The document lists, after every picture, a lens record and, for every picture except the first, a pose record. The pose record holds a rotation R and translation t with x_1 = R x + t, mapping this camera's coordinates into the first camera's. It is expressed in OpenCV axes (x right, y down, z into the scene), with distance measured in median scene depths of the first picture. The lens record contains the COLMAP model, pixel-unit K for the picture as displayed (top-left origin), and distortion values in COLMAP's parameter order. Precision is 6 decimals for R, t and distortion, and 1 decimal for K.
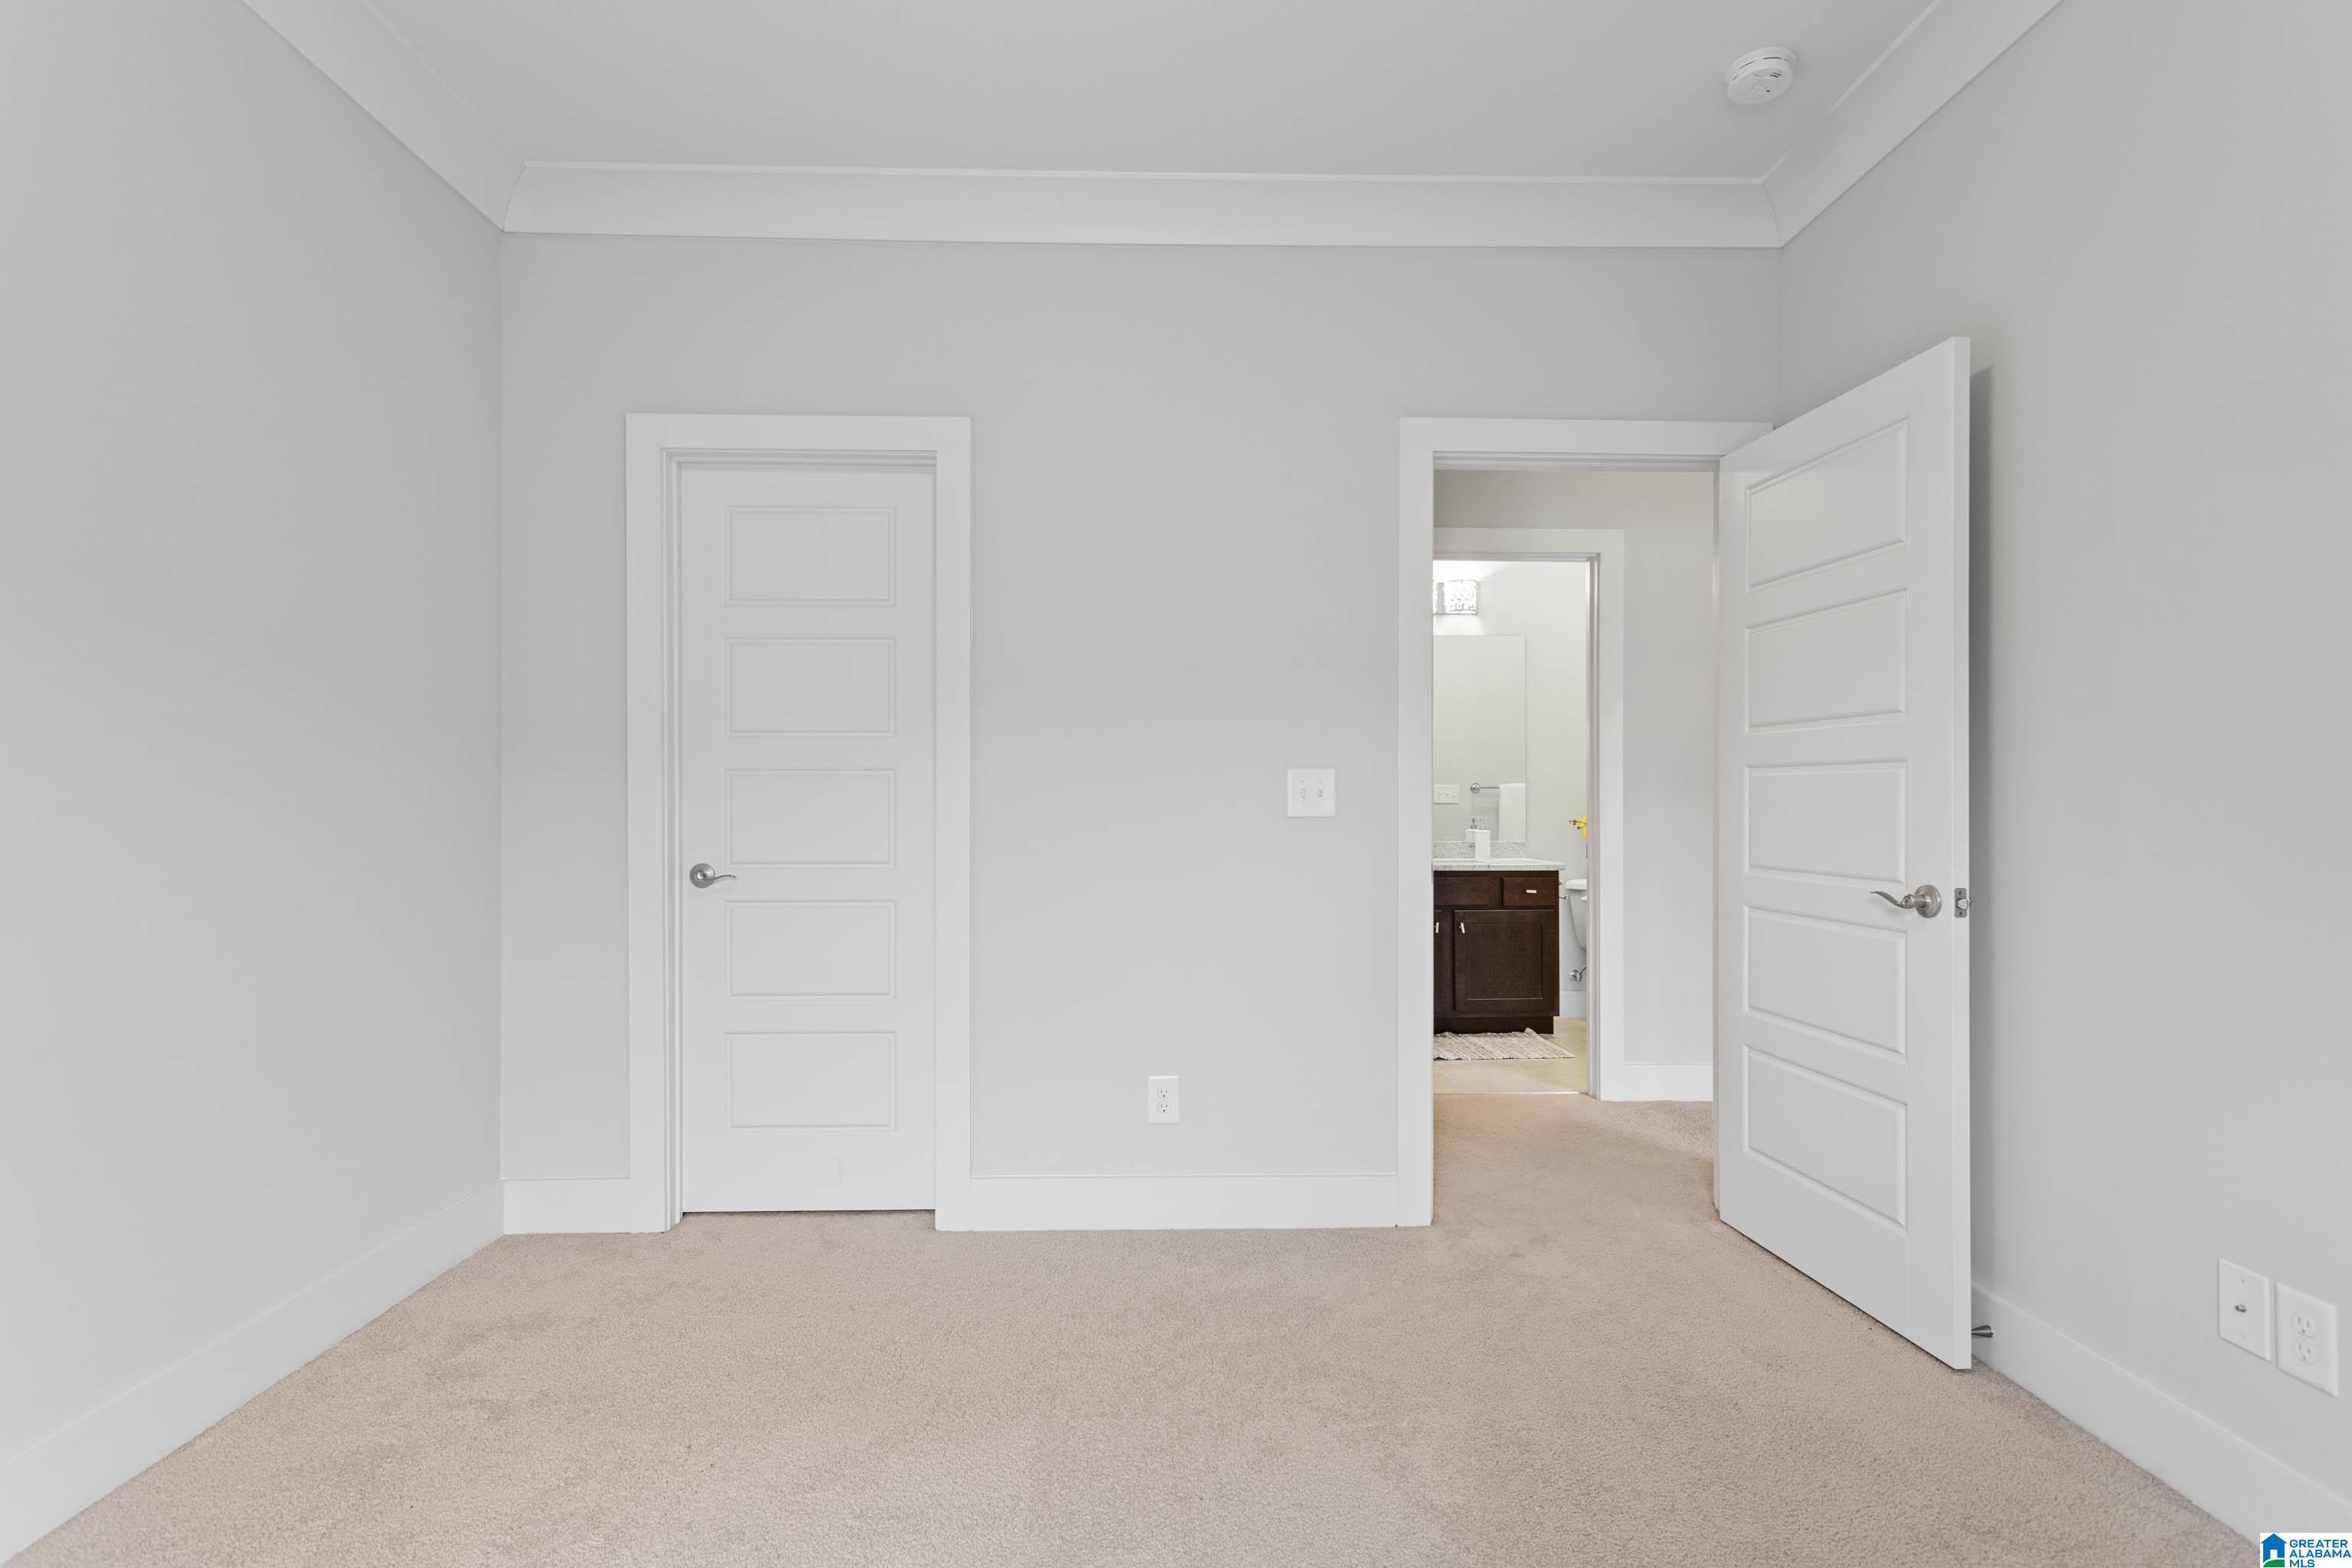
lens RADIAL K [[1144.3, 0, 1176.2], [0, 1144.3, 805.6], [0, 0, 1]] dist [-0.000532, -0.000039]
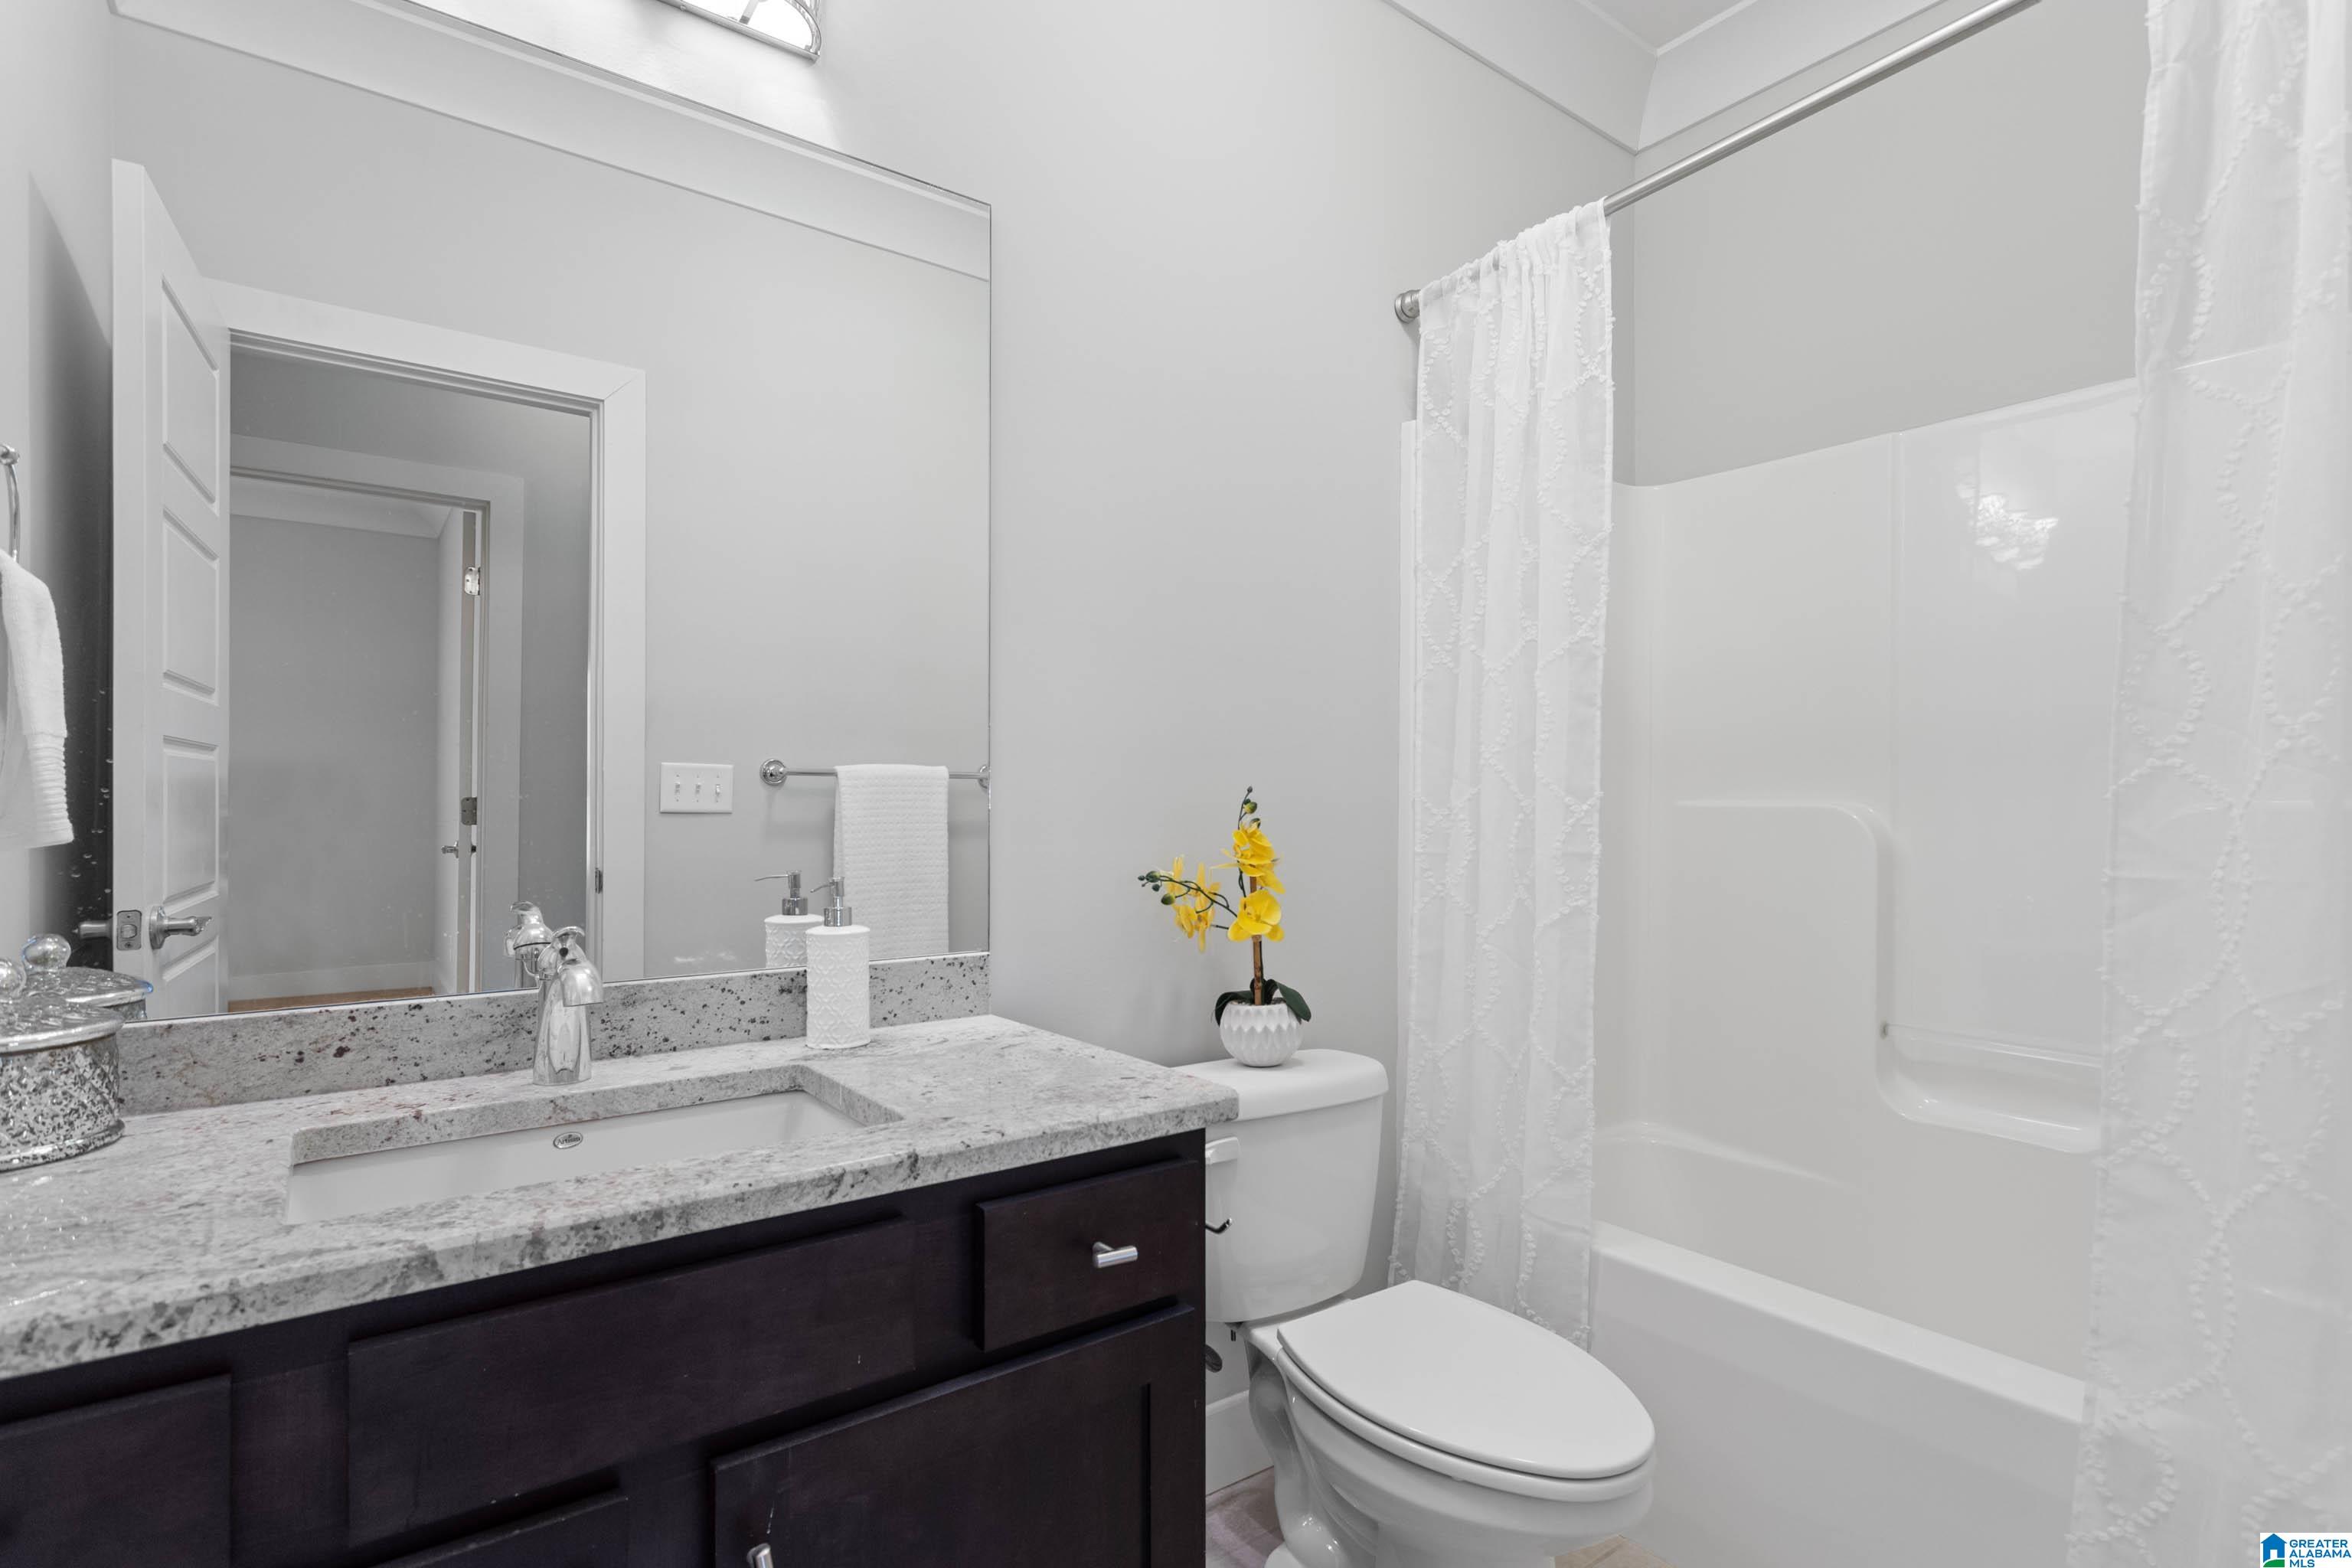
lens RADIAL K [[1144.3, 0, 1176.2], [0, 1144.3, 805.6], [0, 0, 1]] dist [-0.000532, -0.000039]
pose [[0.816048, 0.000948, 0.577983, 0.183019], [0.001951, 0.999988, -0.004394, -0.002800], [-0.577981, 0.004714, 0.816037, 0.748257]]
